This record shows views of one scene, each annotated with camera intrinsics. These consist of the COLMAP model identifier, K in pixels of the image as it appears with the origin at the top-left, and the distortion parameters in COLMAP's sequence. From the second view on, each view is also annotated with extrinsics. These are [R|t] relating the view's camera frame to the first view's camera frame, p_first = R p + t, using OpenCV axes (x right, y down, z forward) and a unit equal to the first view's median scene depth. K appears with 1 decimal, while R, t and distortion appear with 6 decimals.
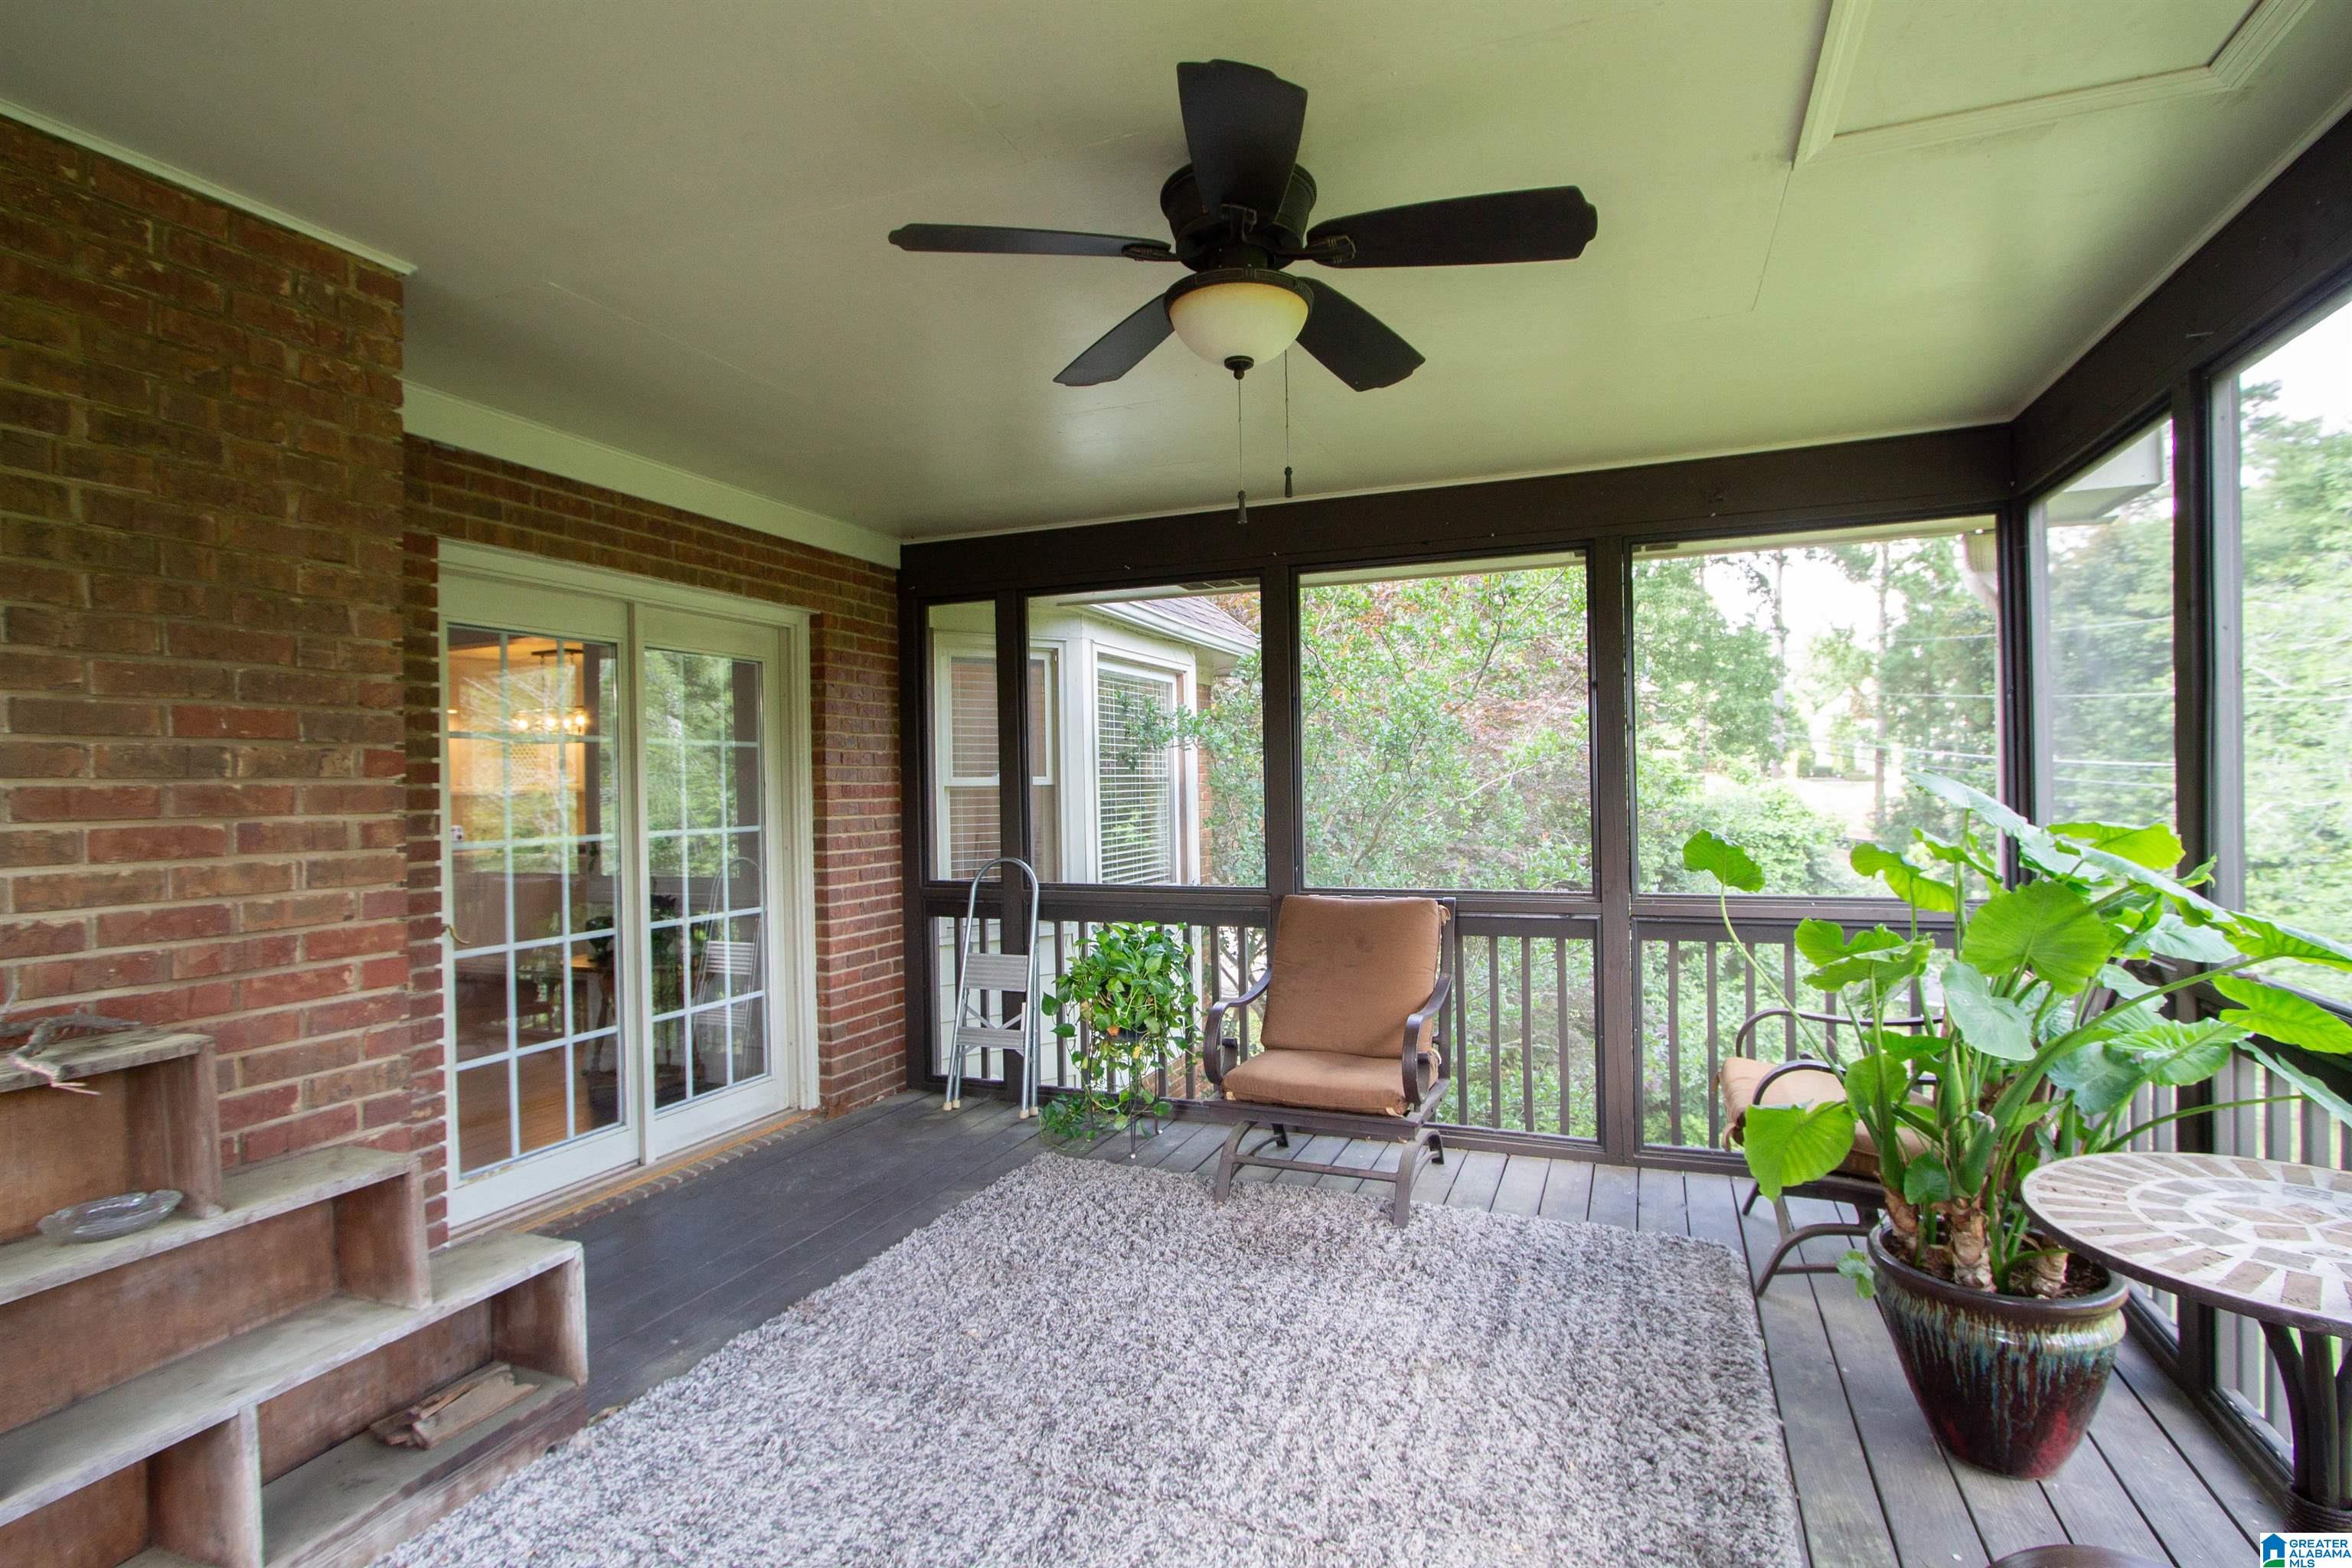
lens RADIAL K [[1113.8, 0, 1185.2], [0, 1113.8, 784.5], [0, 0, 1]] dist [-0.019176, 0.000327]
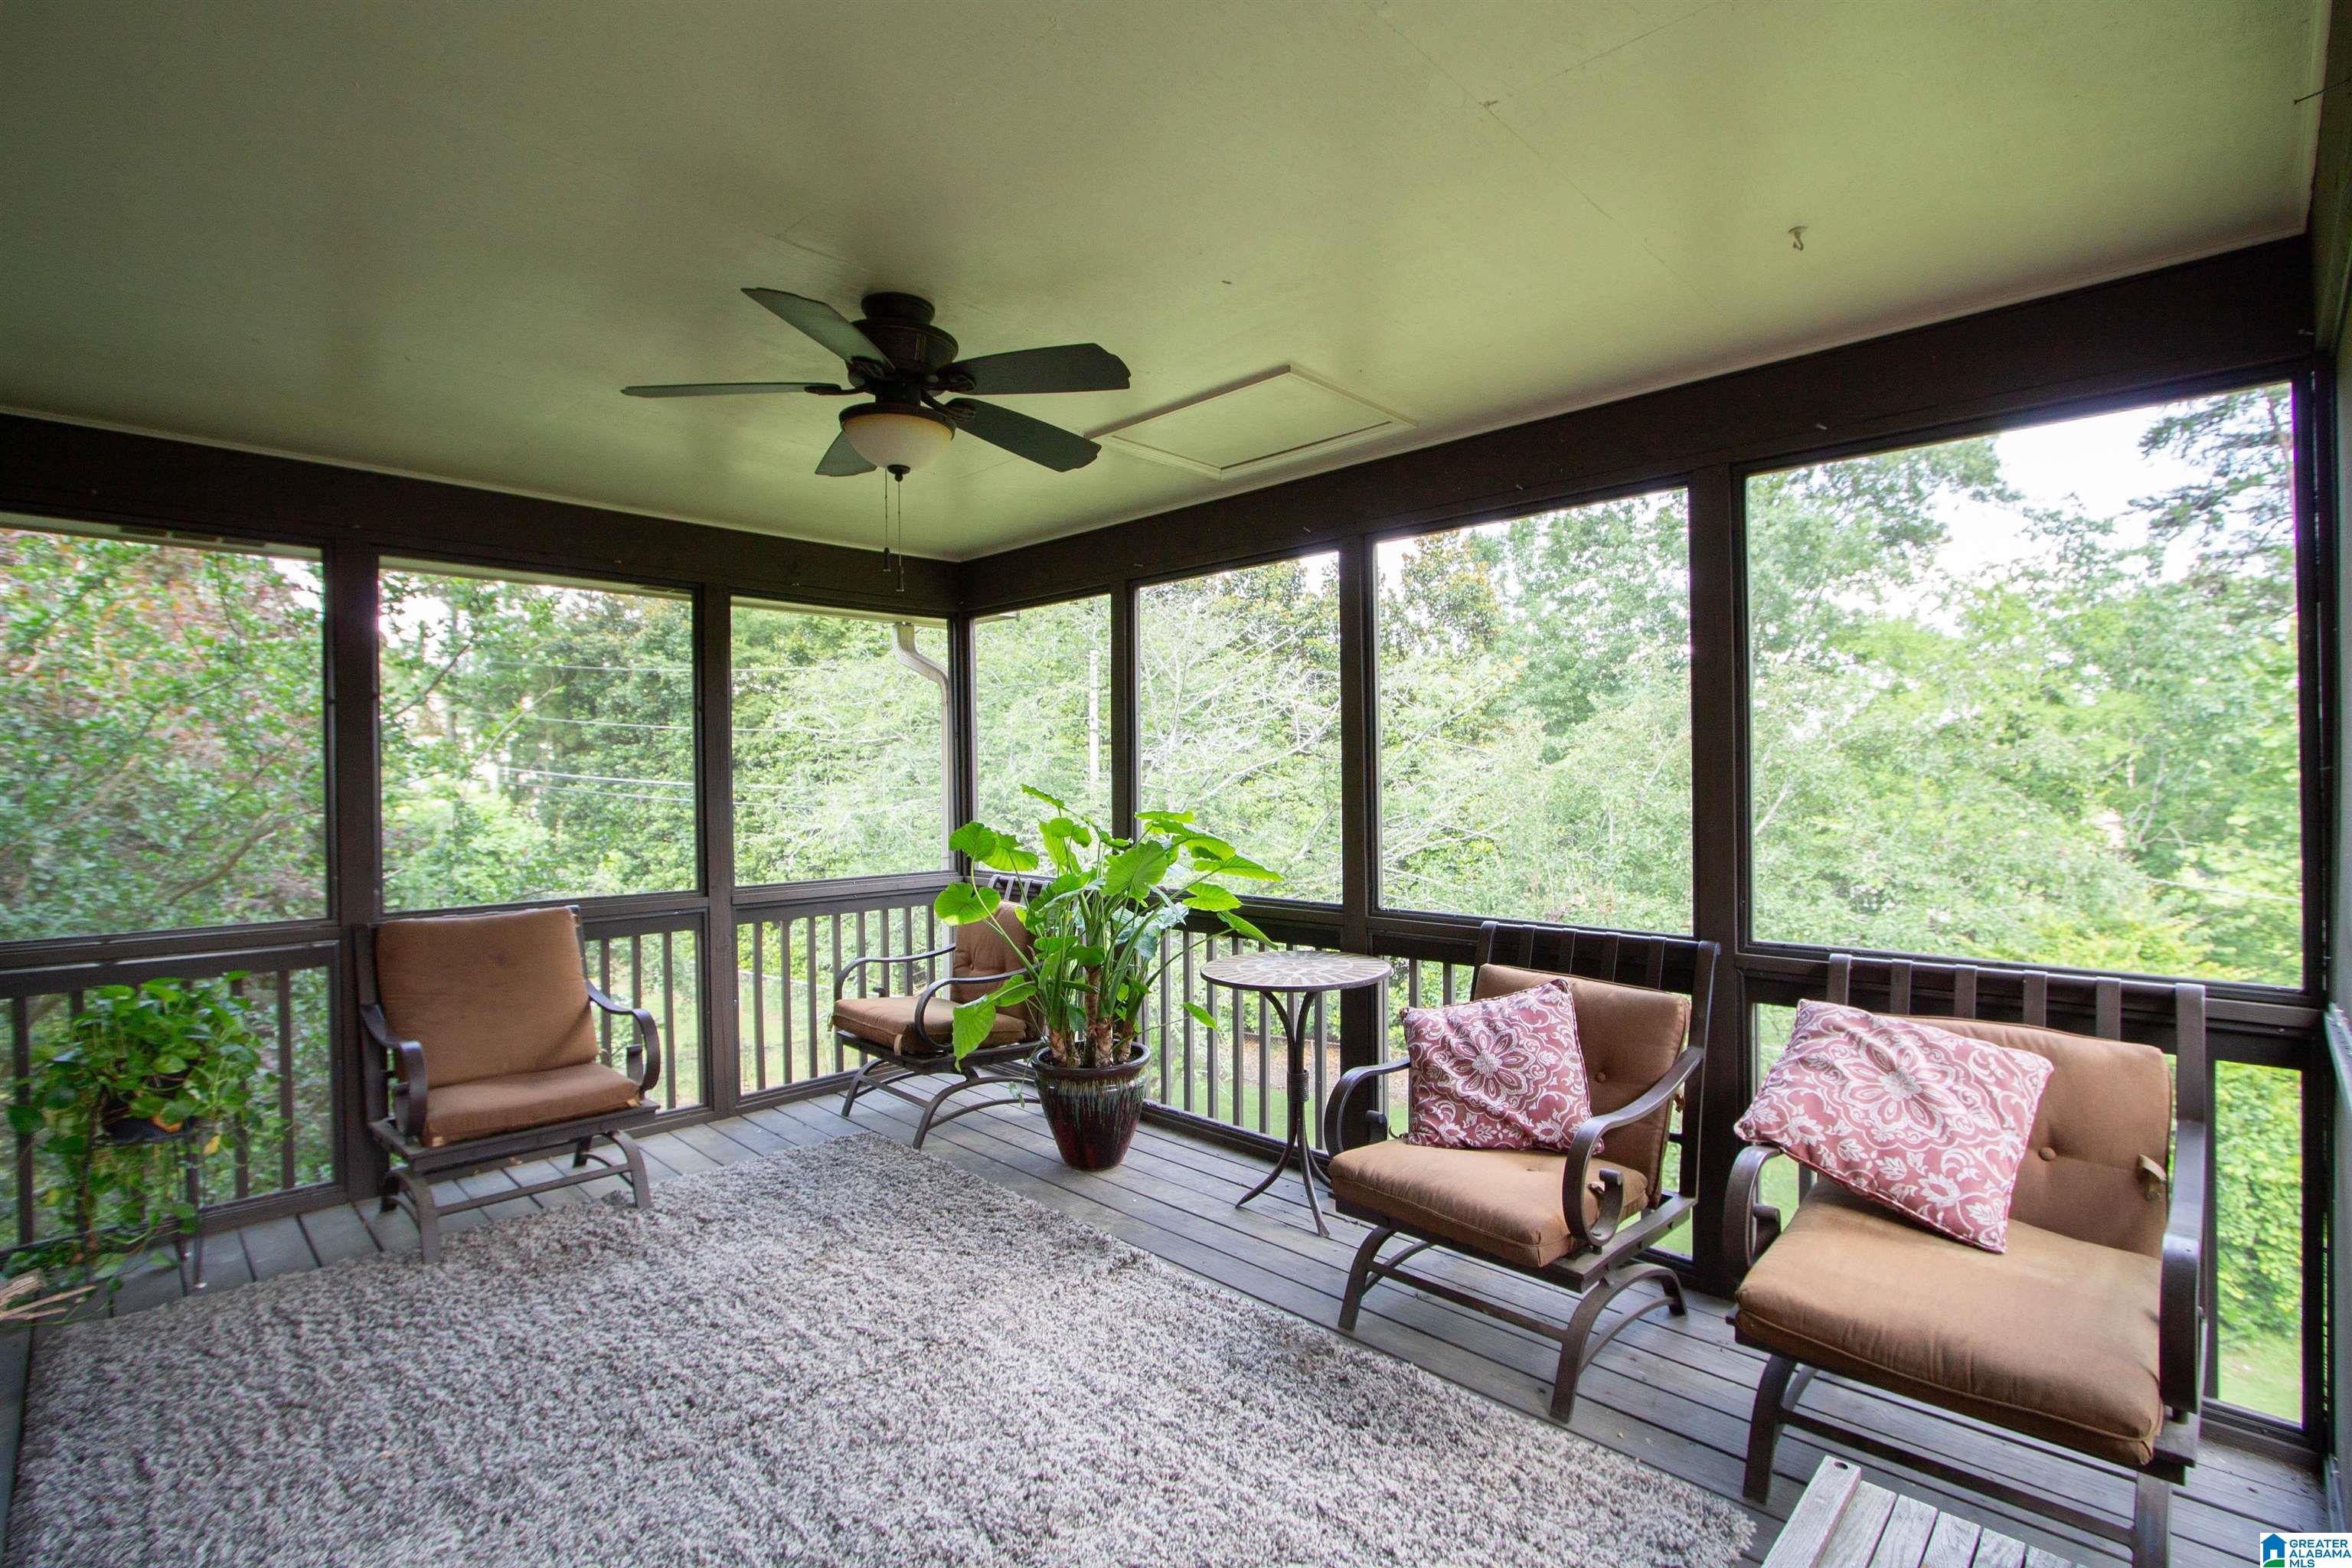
lens RADIAL K [[1113.8, 0, 1195.5], [0, 1113.8, 780.2], [0, 0, 1]] dist [-0.019176, 0.000327]
pose [[0.372053, 0.011823, 0.928136, -0.567410], [0.007818, 0.999843, -0.015871, 0.007052], [-0.928178, 0.013161, 0.371903, 0.099219]]
